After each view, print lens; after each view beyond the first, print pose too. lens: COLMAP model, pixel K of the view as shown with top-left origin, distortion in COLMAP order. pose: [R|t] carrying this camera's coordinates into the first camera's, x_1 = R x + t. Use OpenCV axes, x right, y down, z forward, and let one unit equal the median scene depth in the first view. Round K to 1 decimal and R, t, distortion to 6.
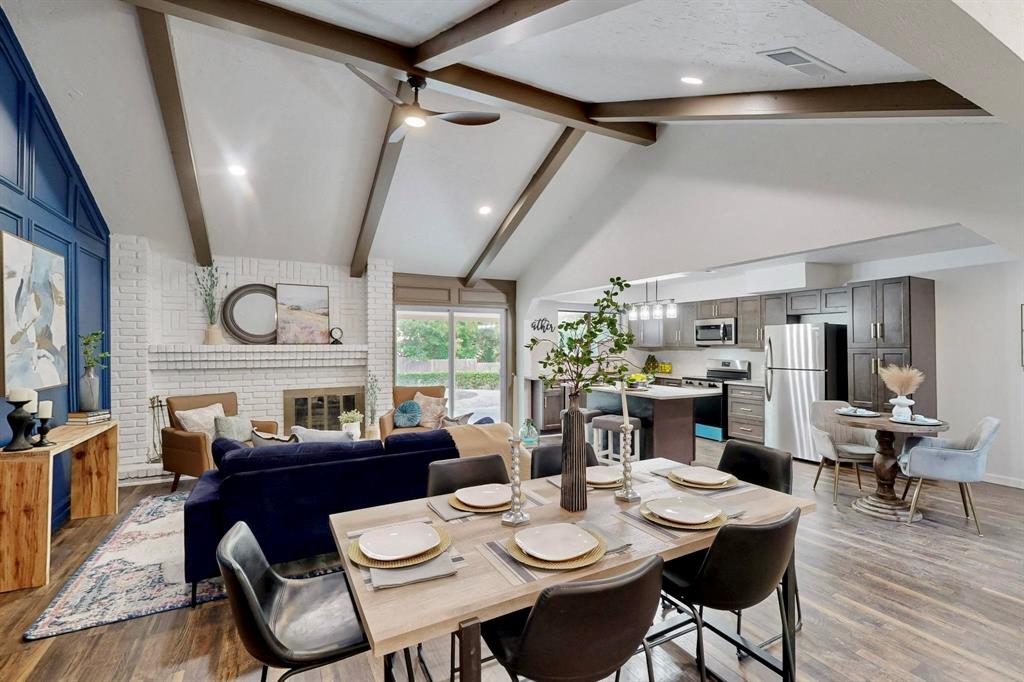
lens RADIAL K [[449.0, 0, 549.8], [0, 449.0, 338.1], [0, 0, 1]] dist [-0.003761, 0.000409]
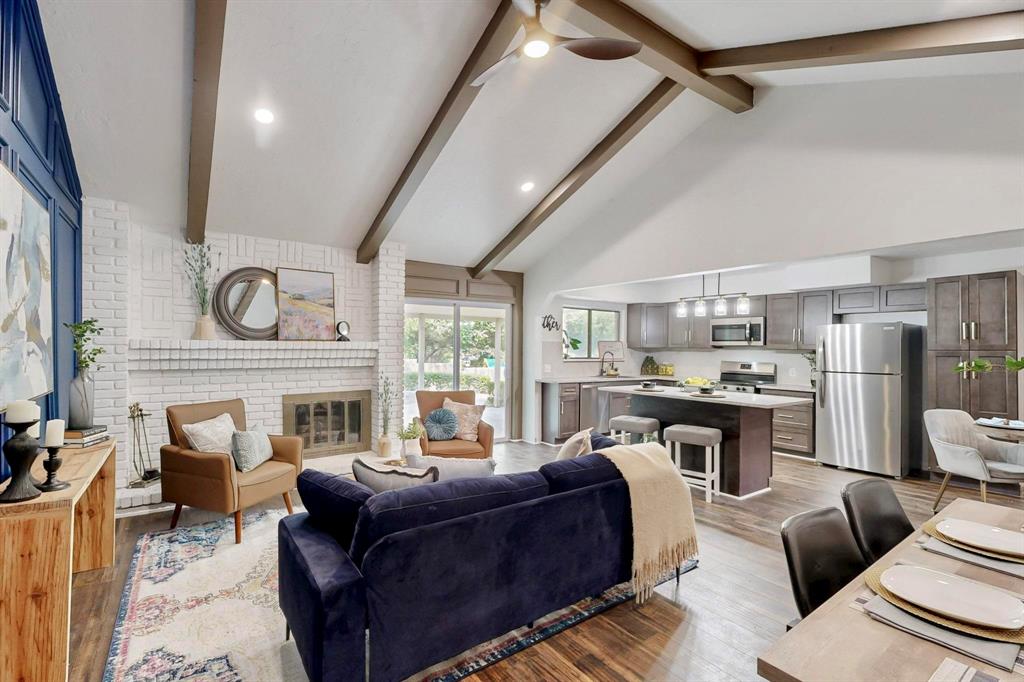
lens RADIAL K [[449.0, 0, 505.0], [0, 449.0, 340.2], [0, 0, 1]] dist [-0.003761, 0.000409]
pose [[0.998125, 0.009105, 0.060524, -0.254468], [-0.009286, 0.999953, 0.002722, 0.007978], [-0.060496, -0.003279, 0.998163, 0.152786]]
